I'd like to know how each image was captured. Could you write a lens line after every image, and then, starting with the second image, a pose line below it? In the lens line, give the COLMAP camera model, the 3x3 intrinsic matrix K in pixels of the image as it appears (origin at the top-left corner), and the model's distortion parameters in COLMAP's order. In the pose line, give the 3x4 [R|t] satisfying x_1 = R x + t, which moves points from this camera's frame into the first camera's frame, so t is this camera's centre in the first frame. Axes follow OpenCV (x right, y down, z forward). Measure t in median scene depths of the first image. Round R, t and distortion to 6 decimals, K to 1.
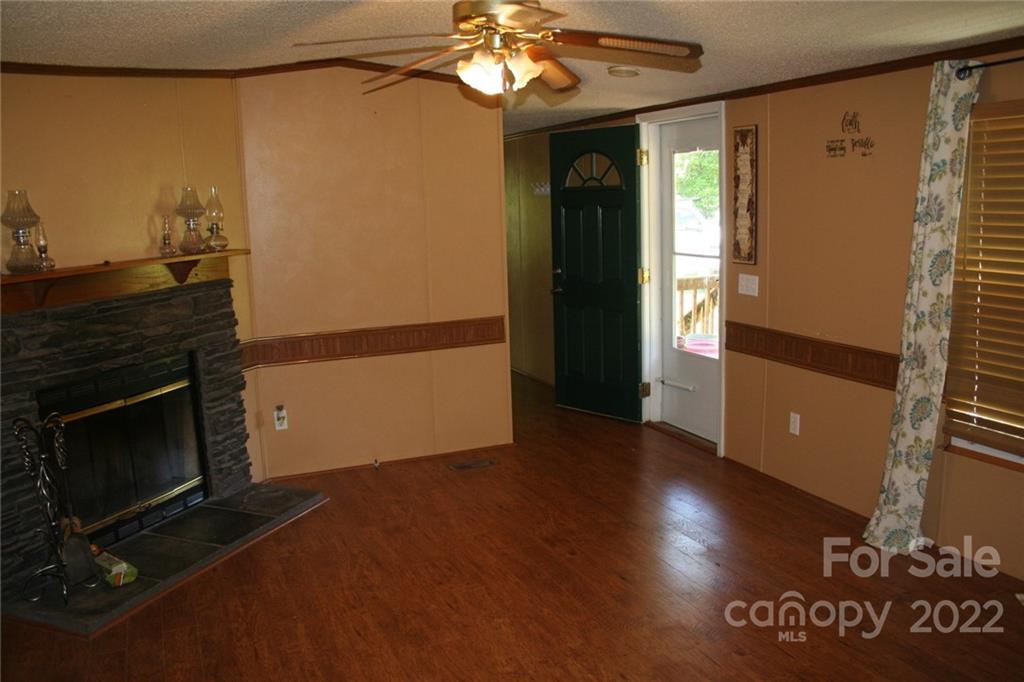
lens RADIAL K [[858.5, 0, 512.0], [0, 858.5, 341.0], [0, 0, 1]] dist [-0.158987, 0.138589]
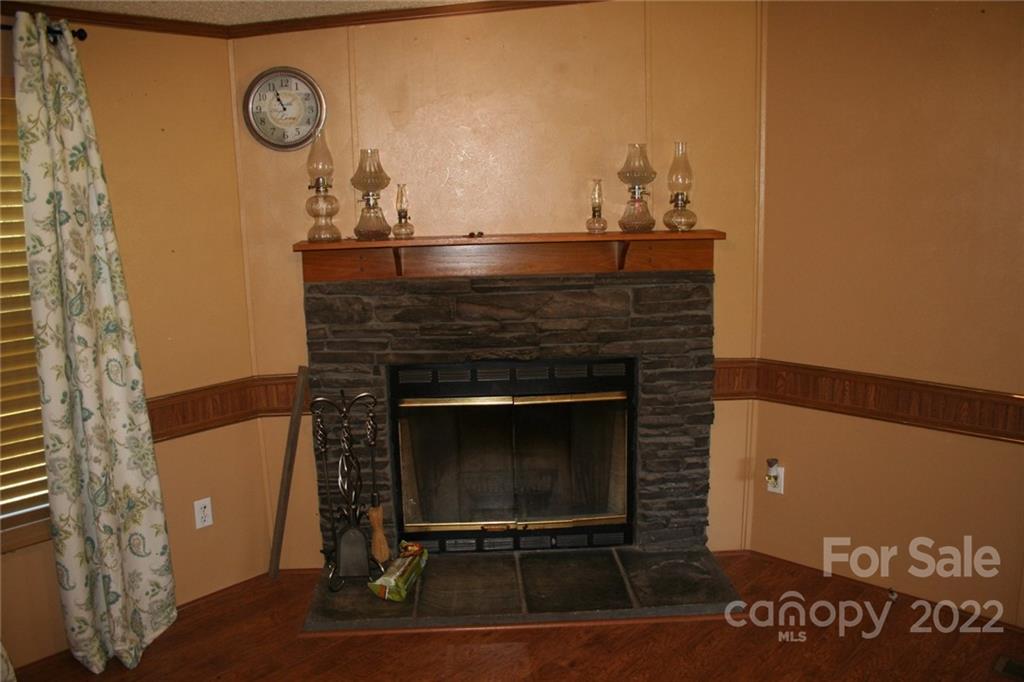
lens RADIAL K [[858.5, 0, 512.0], [0, 858.5, 341.0], [0, 0, 1]] dist [-0.158987, 0.138589]
pose [[0.413215, 0.199358, -0.888544, 0.284247], [-0.143611, 0.977798, 0.152598, -0.113680], [0.899238, 0.064549, 0.432670, 0.600936]]
